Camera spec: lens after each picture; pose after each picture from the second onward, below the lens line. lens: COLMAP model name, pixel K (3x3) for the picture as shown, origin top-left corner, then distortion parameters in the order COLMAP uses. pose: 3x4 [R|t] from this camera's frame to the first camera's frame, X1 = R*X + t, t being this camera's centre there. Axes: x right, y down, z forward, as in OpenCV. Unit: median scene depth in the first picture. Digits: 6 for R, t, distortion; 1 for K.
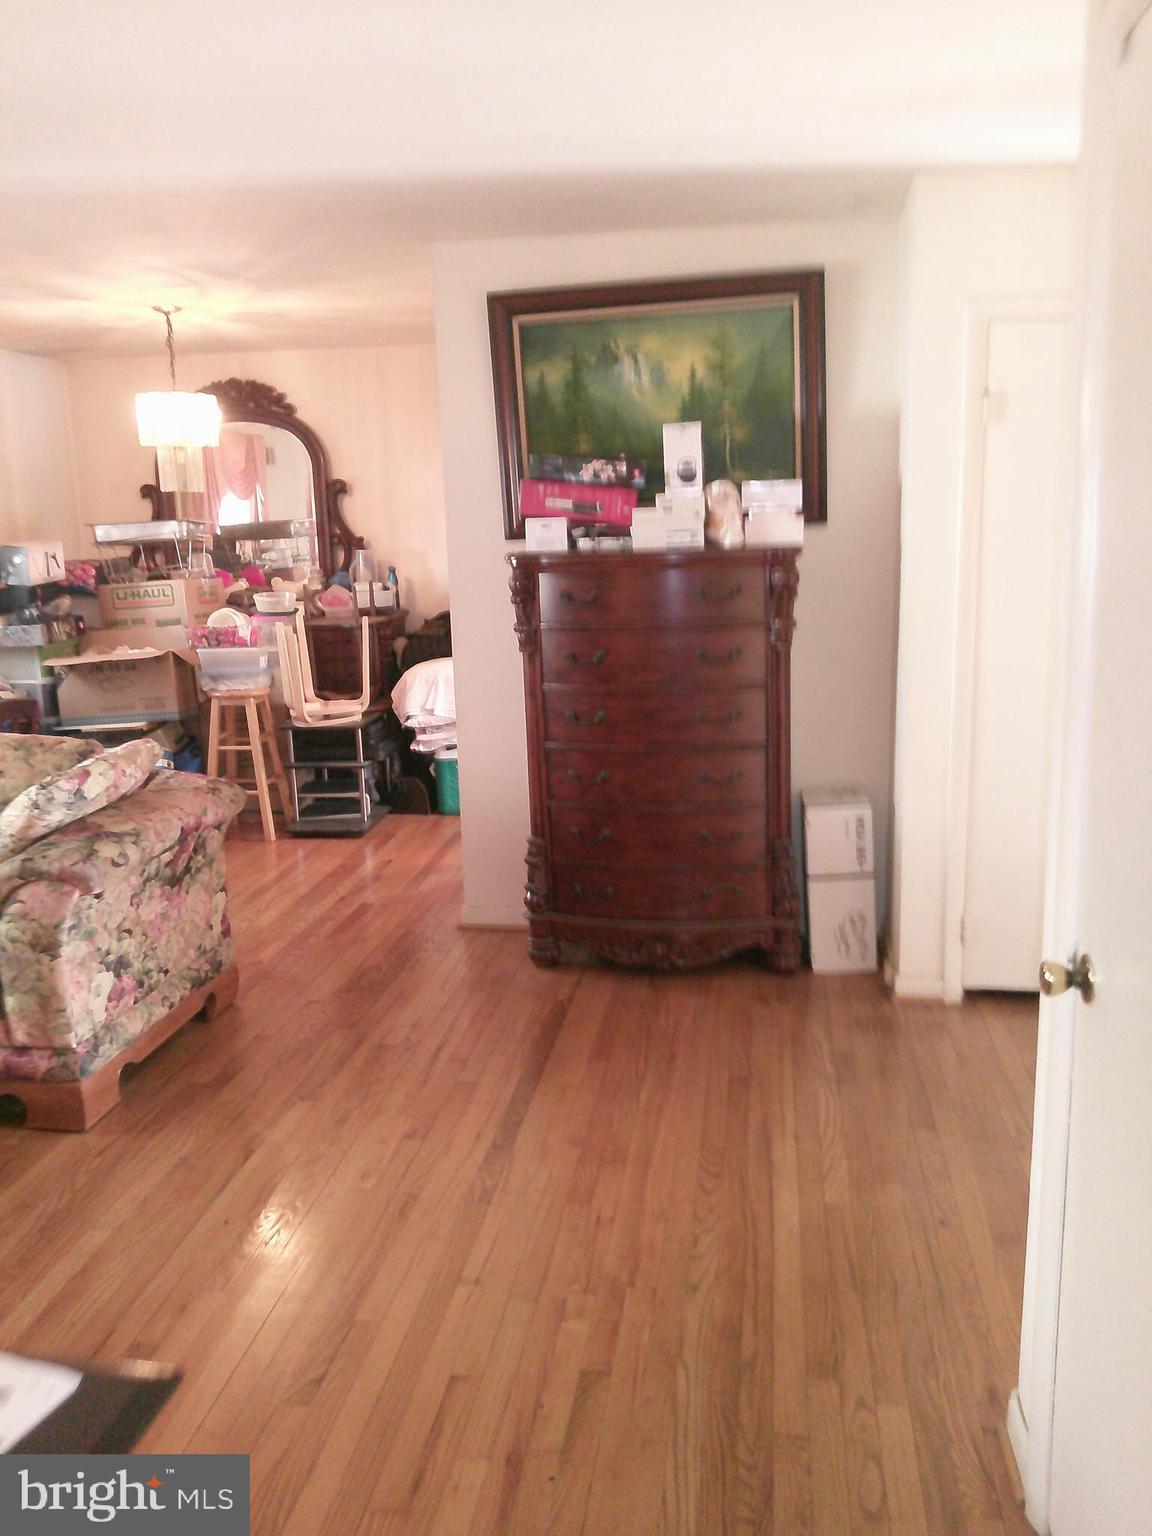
lens RADIAL K [[1236.7, 0, 576.0], [0, 1236.7, 768.0], [0, 0, 1]] dist [0.055976, -0.171650]
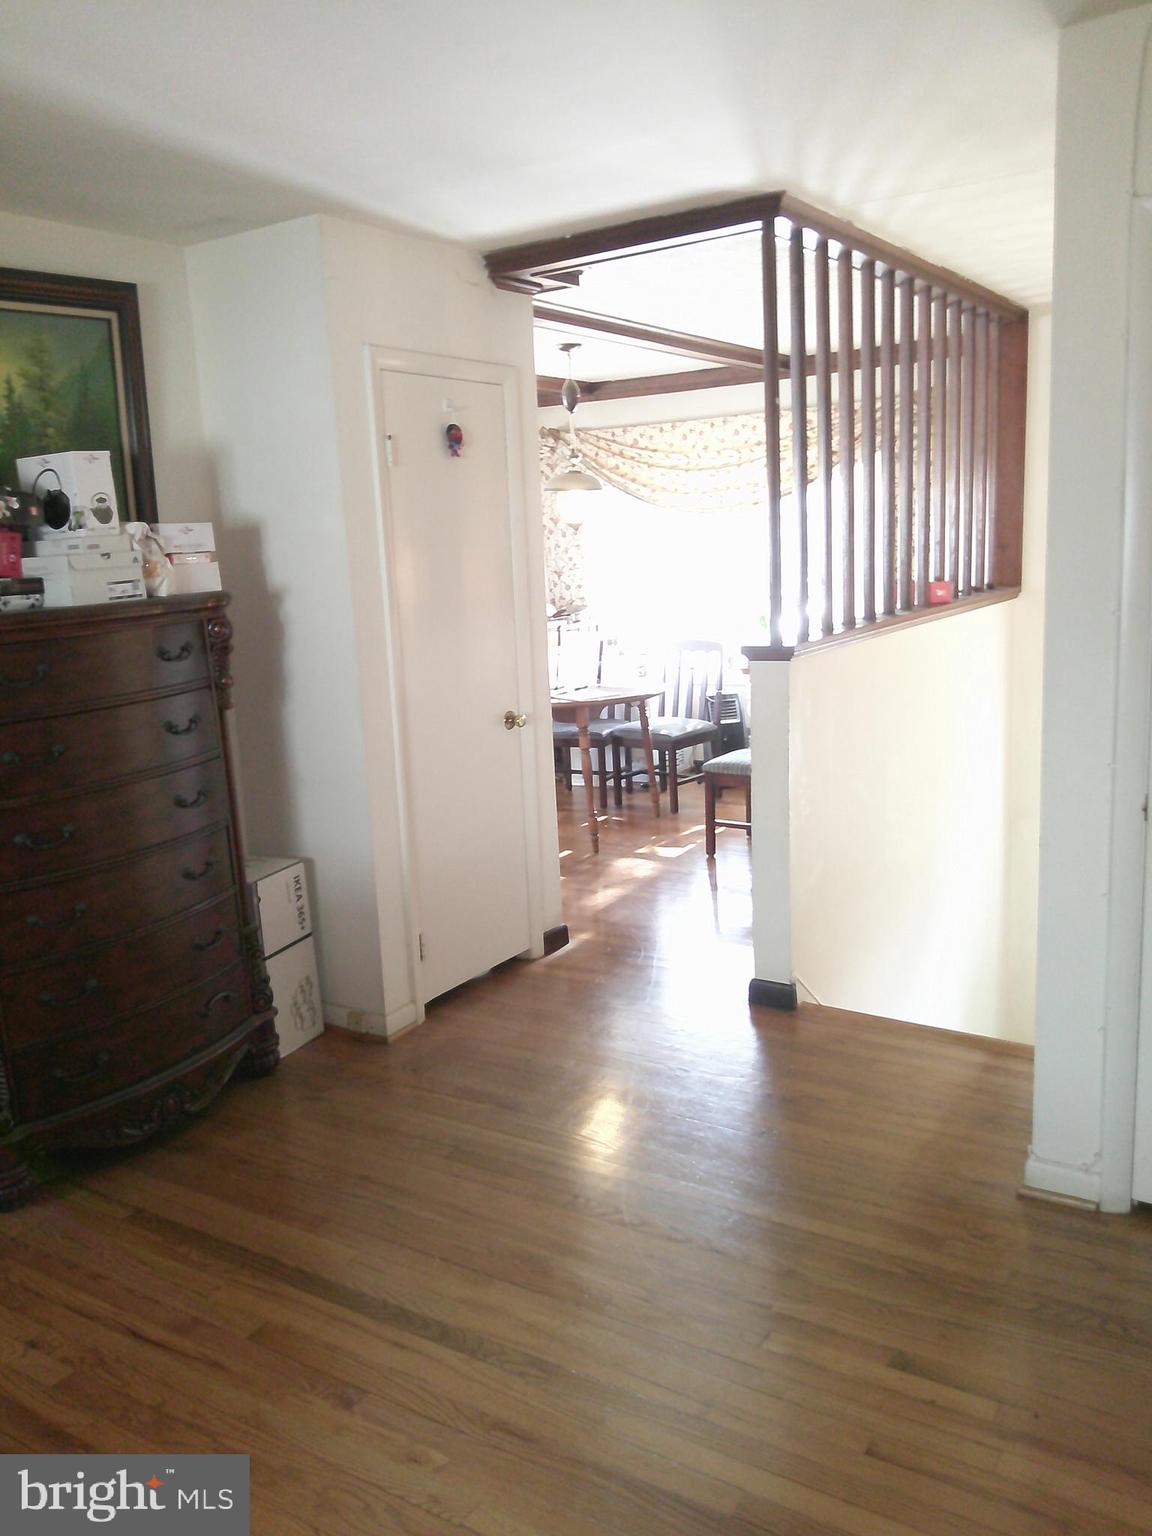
lens RADIAL K [[1236.7, 0, 576.0], [0, 1236.7, 768.0], [0, 0, 1]] dist [0.055976, -0.171650]
pose [[0.418074, -0.183871, 0.889610, -0.557694], [0.238848, 0.967094, 0.087638, -0.078953], [-0.876451, 0.175842, 0.448234, 0.424715]]
